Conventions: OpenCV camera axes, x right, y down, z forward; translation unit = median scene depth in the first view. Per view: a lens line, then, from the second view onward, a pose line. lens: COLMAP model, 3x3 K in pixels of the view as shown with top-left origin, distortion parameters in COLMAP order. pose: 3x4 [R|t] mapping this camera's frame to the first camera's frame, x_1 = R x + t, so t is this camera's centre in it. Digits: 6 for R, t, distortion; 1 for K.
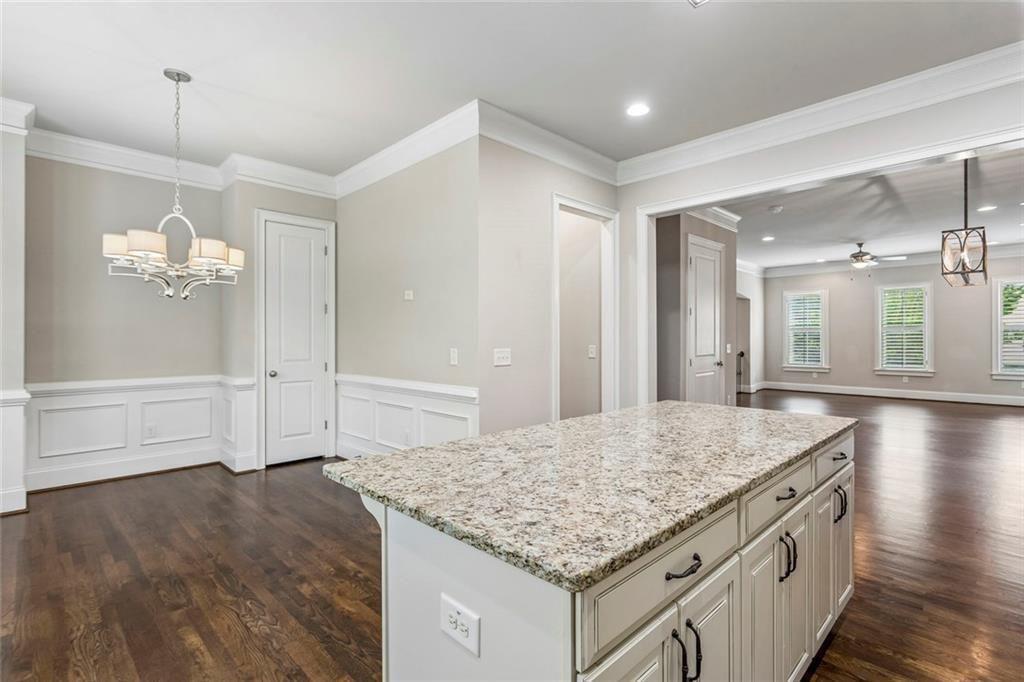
lens RADIAL K [[486.6, 0, 510.3], [0, 486.6, 337.3], [0, 0, 1]] dist [0.000948, -0.000152]
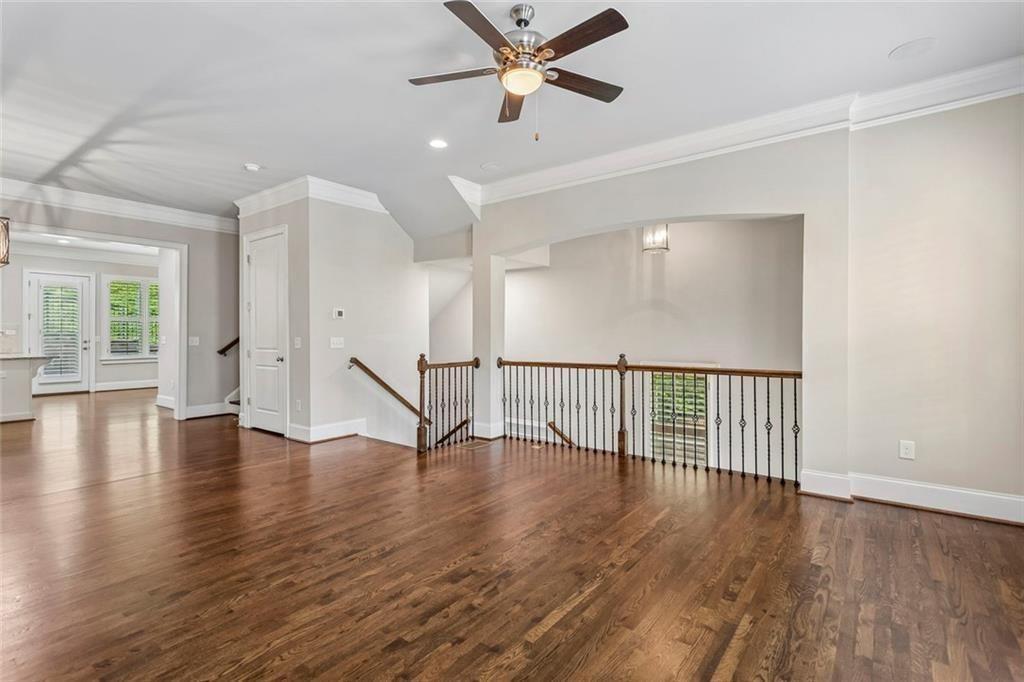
lens RADIAL K [[487.2, 0, 501.2], [0, 487.2, 330.0], [0, 0, 1]] dist [0.001656, 0.000391]
pose [[0.136809, -0.005521, -0.990582, 0.905901], [0.003223, 0.999982, -0.005128, 0.003920], [0.990592, -0.002491, 0.136824, 0.845449]]
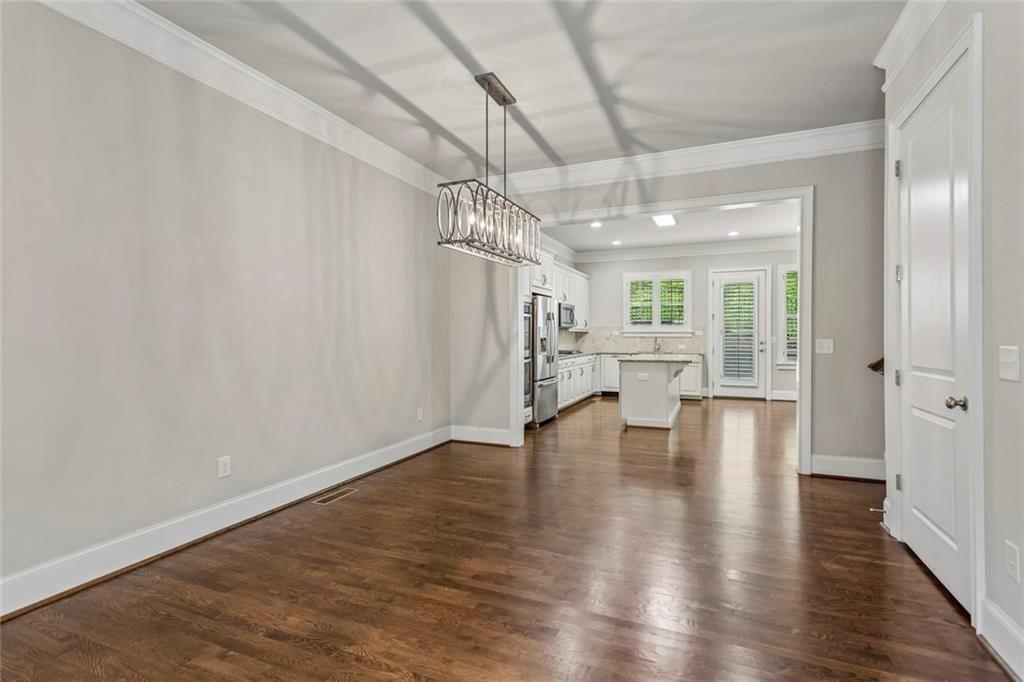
lens RADIAL K [[487.9, 0, 512.0], [0, 487.9, 341.0], [0, 0, 1]] dist [0.004037, 0.000772]
pose [[-0.922946, 0.009717, -0.384808, 0.550981], [0.006435, 0.999931, 0.009817, 0.004626], [0.384877, 0.006584, -0.922944, 0.784665]]
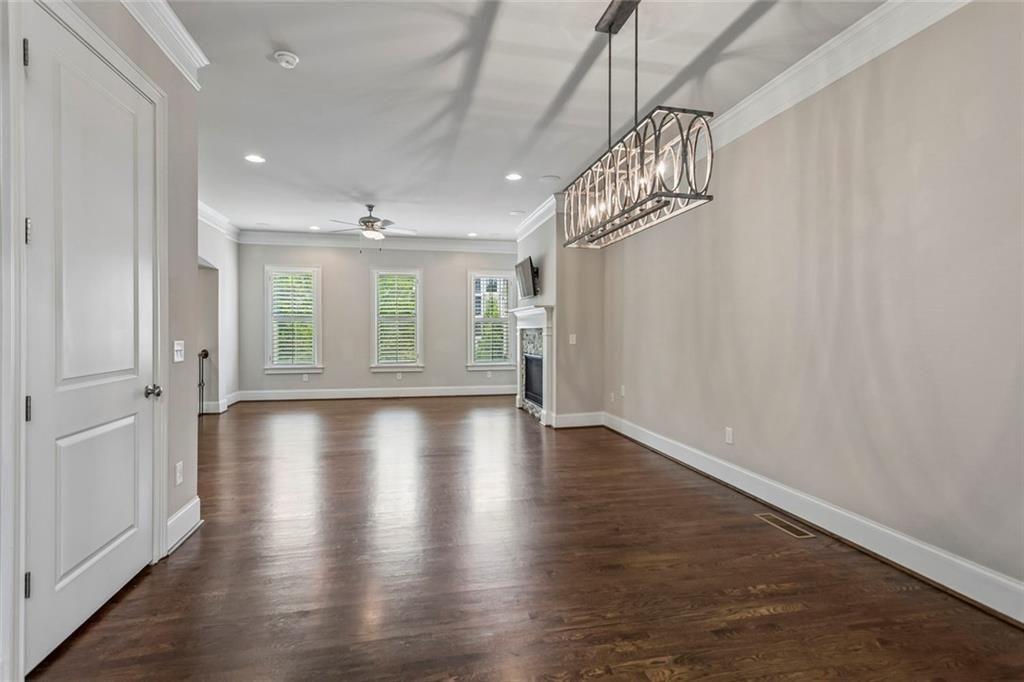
lens RADIAL K [[486.6, 0, 510.3], [0, 486.6, 337.3], [0, 0, 1]] dist [0.000948, -0.000152]
pose [[0.530741, -0.008365, 0.847493, 0.165770], [-0.004926, 0.999904, 0.012955, 0.002519], [-0.847520, -0.011051, 0.530648, 0.361796]]
